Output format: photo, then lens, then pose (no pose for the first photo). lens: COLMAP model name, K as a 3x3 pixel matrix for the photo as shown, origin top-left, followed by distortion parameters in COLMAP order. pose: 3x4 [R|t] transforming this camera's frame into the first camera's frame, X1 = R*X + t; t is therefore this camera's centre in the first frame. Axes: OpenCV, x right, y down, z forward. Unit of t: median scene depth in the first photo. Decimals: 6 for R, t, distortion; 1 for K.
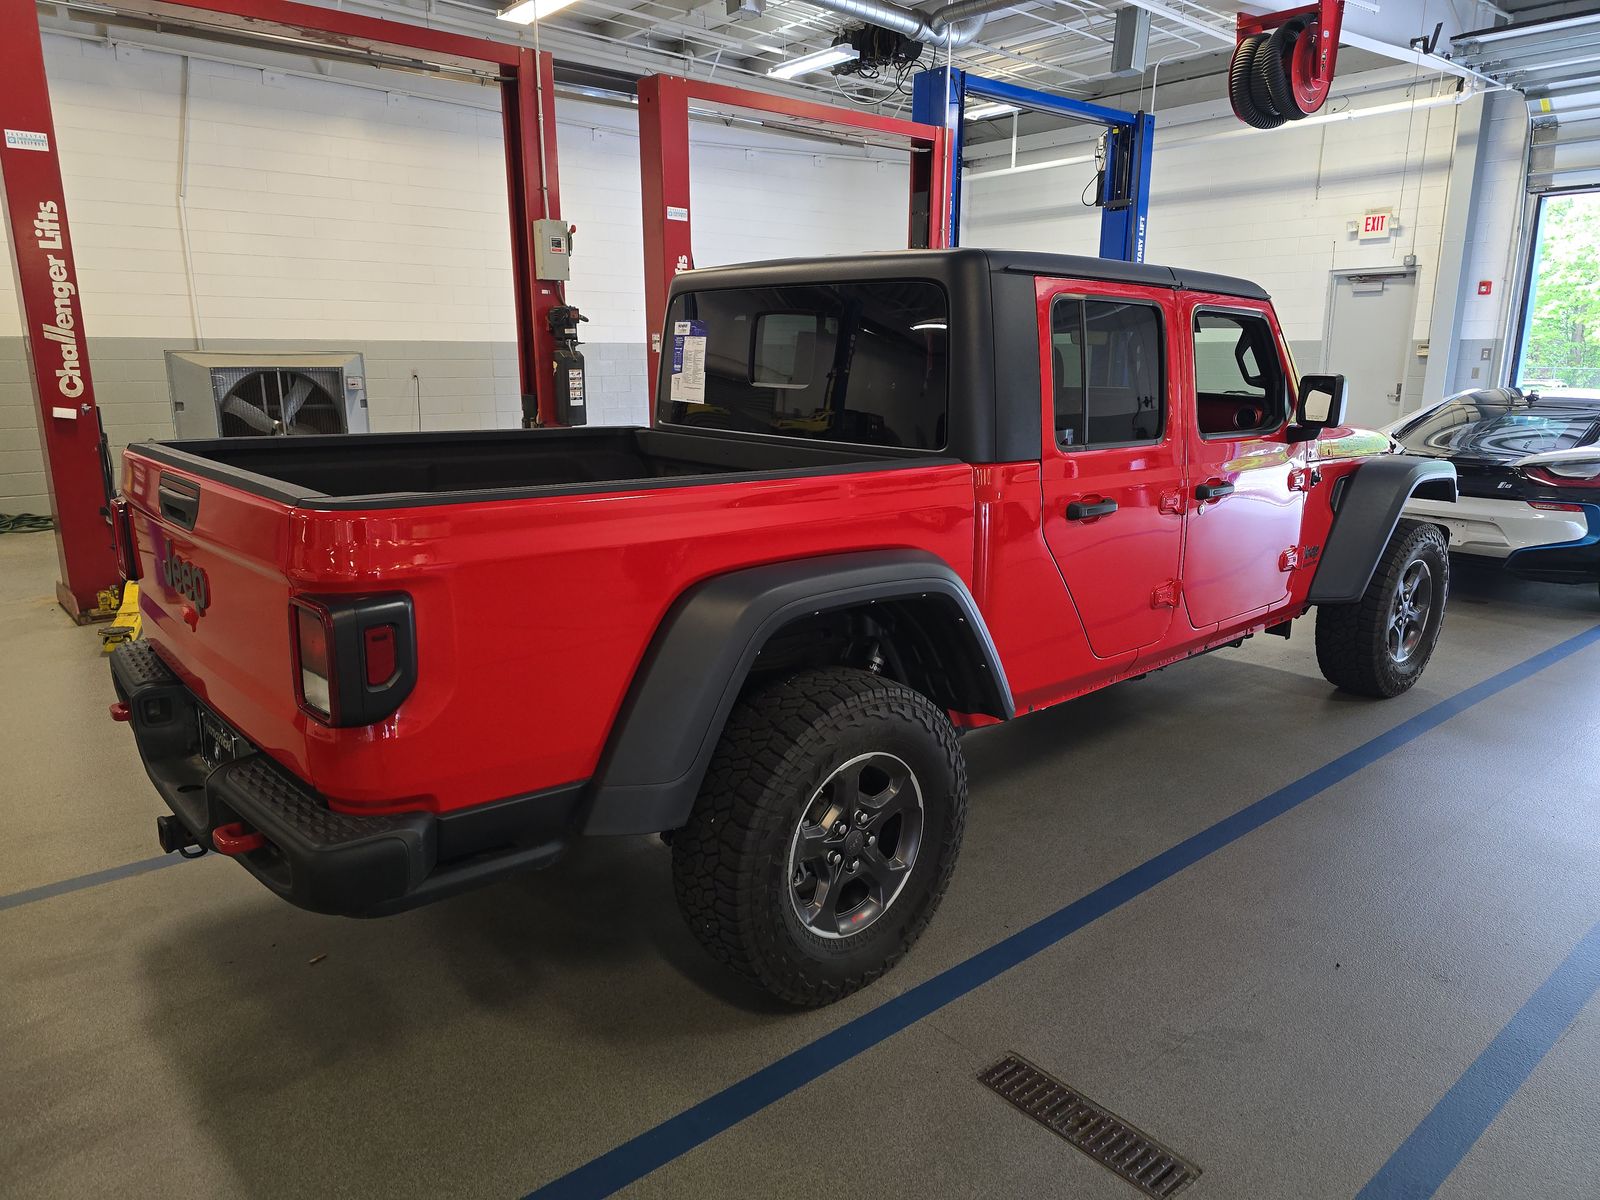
lens RADIAL K [[1060.2, 0, 800.0], [0, 1060.2, 600.0], [0, 0, 1]] dist [0.004186, 0.000472]
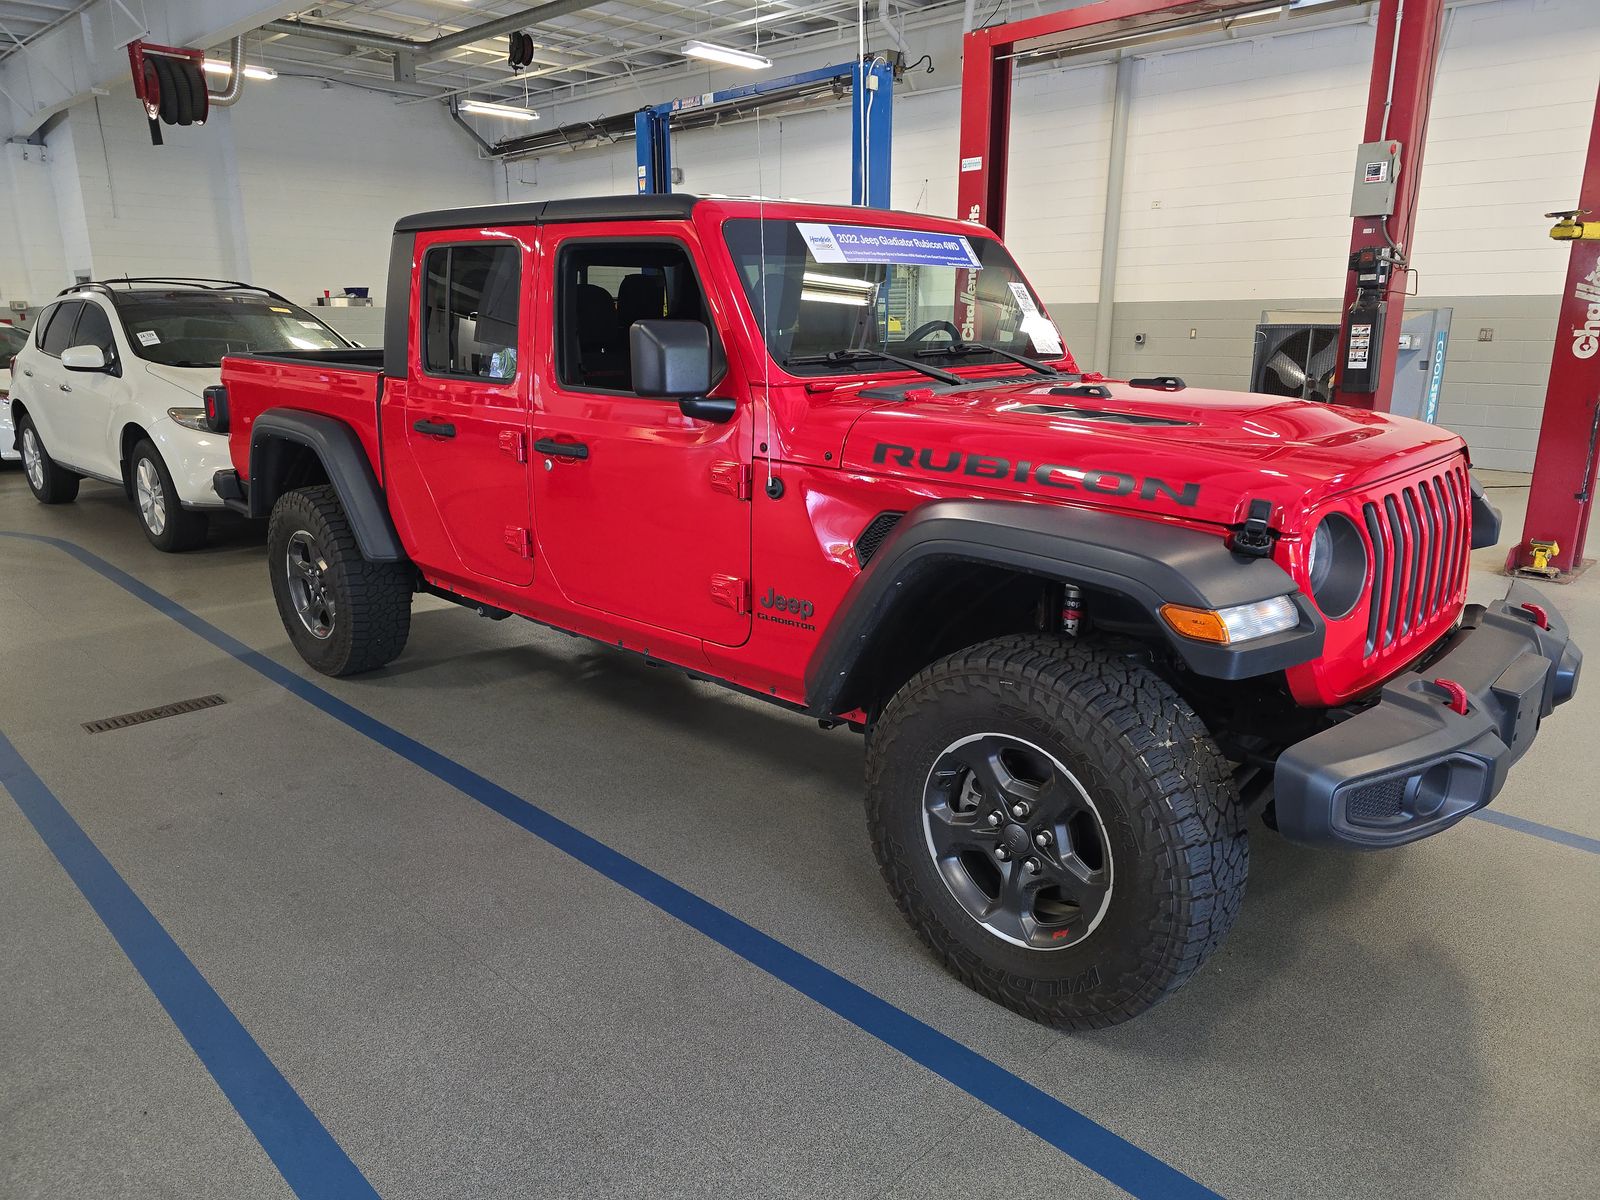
lens RADIAL K [[1060.2, 0, 800.0], [0, 1060.2, 600.0], [0, 0, 1]] dist [0.004186, 0.000472]
pose [[0.114795, 0.250314, -0.961335, 0.751651], [-0.218346, 0.950425, 0.221400, -0.128383], [0.969096, 0.184488, 0.163759, 0.610046]]
